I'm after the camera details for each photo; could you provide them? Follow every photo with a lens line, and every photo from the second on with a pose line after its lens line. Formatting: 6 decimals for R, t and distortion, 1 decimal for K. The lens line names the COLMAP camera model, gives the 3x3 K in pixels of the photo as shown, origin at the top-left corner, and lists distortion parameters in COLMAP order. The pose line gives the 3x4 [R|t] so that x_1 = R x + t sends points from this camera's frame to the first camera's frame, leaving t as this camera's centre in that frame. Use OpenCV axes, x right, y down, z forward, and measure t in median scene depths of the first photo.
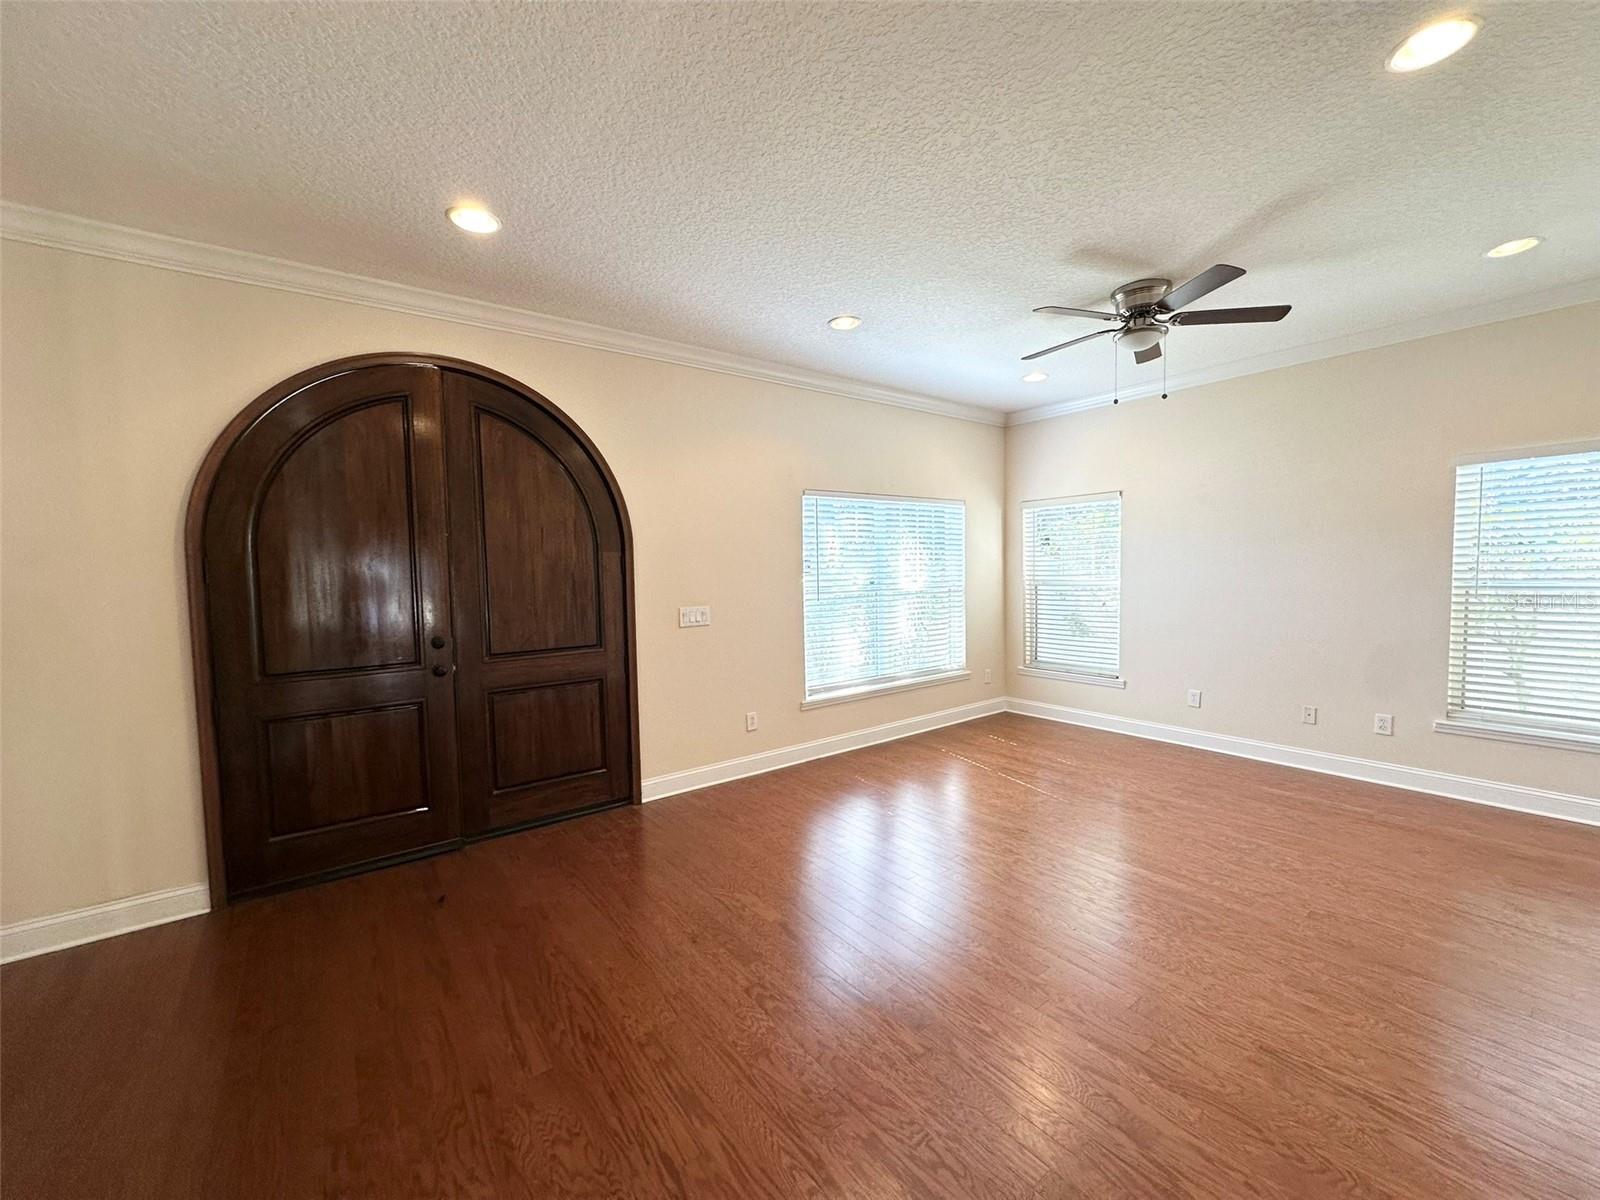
lens RADIAL K [[637.9, 0, 800.5], [0, 637.9, 595.6], [0, 0, 1]] dist [-0.001452, 0.000238]
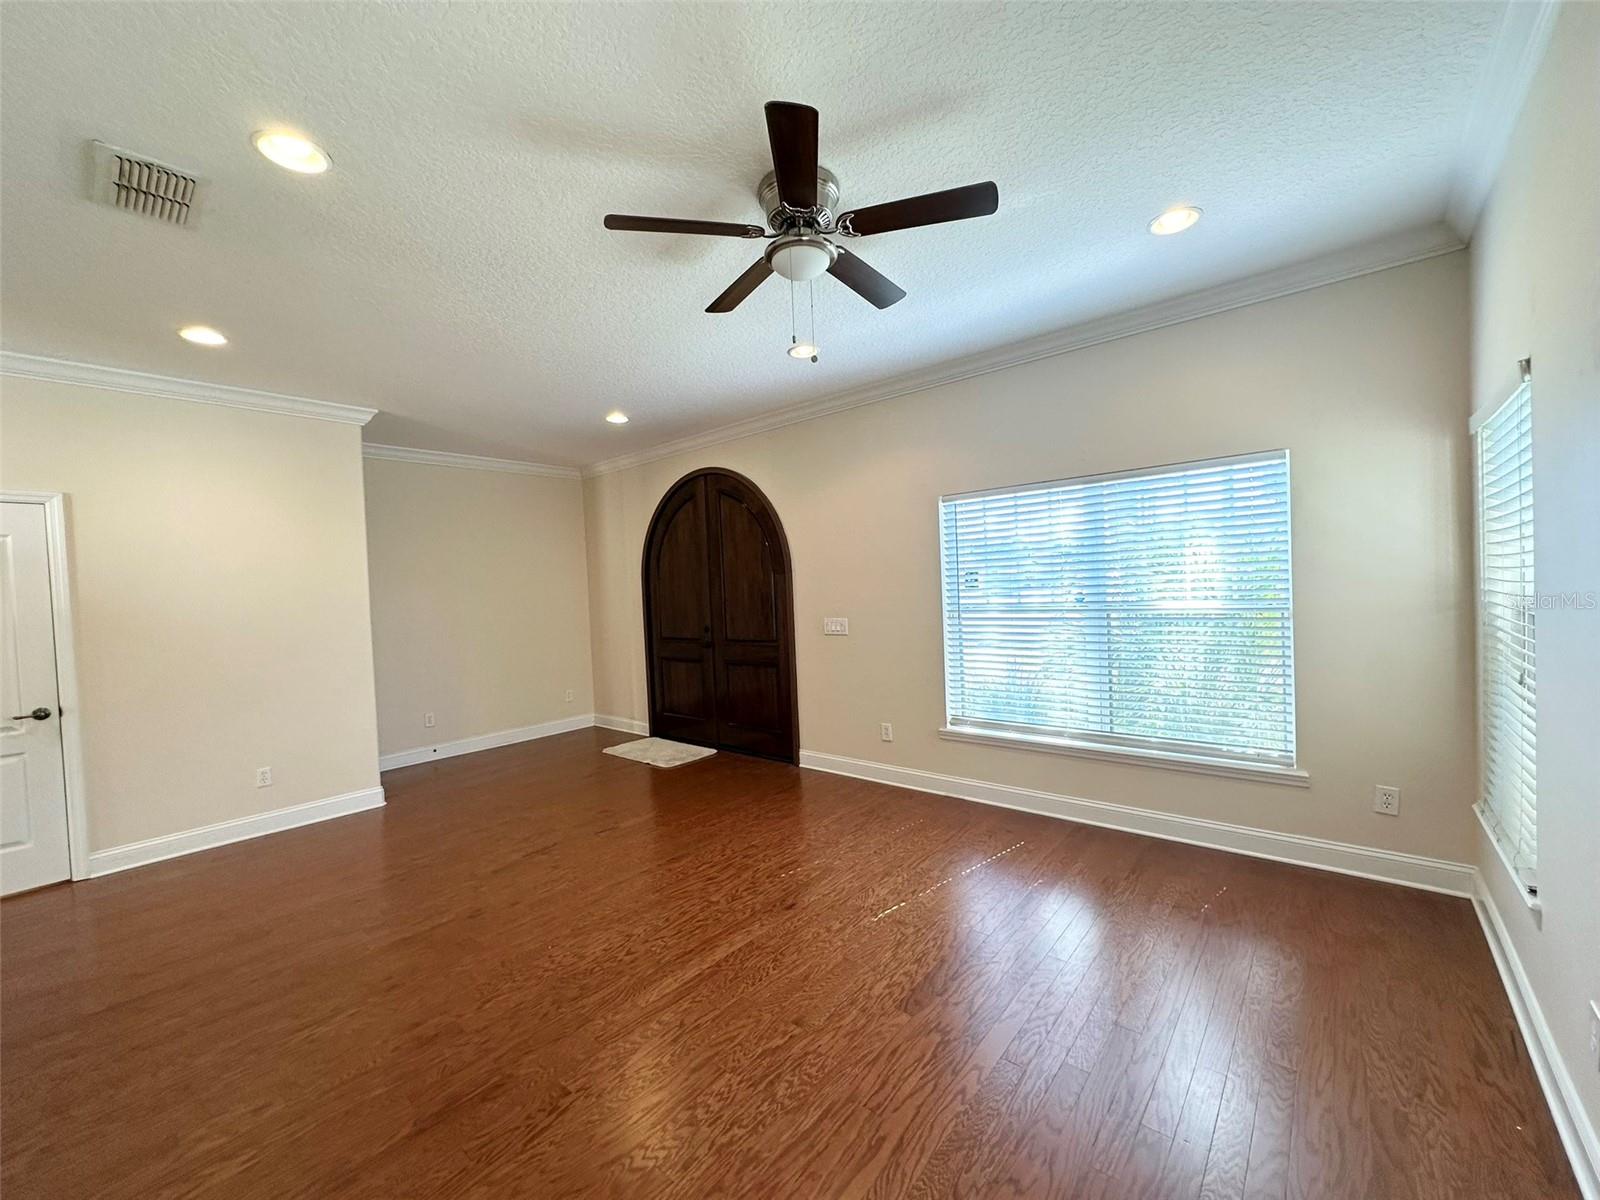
lens RADIAL K [[637.9, 0, 797.0], [0, 637.9, 607.4], [0, 0, 1]] dist [-0.001452, 0.000238]
pose [[0.214740, 0.045580, -0.975607, 0.900915], [0.000424, 0.998906, 0.046762, -0.053578], [0.976671, -0.010455, 0.214486, 0.645311]]
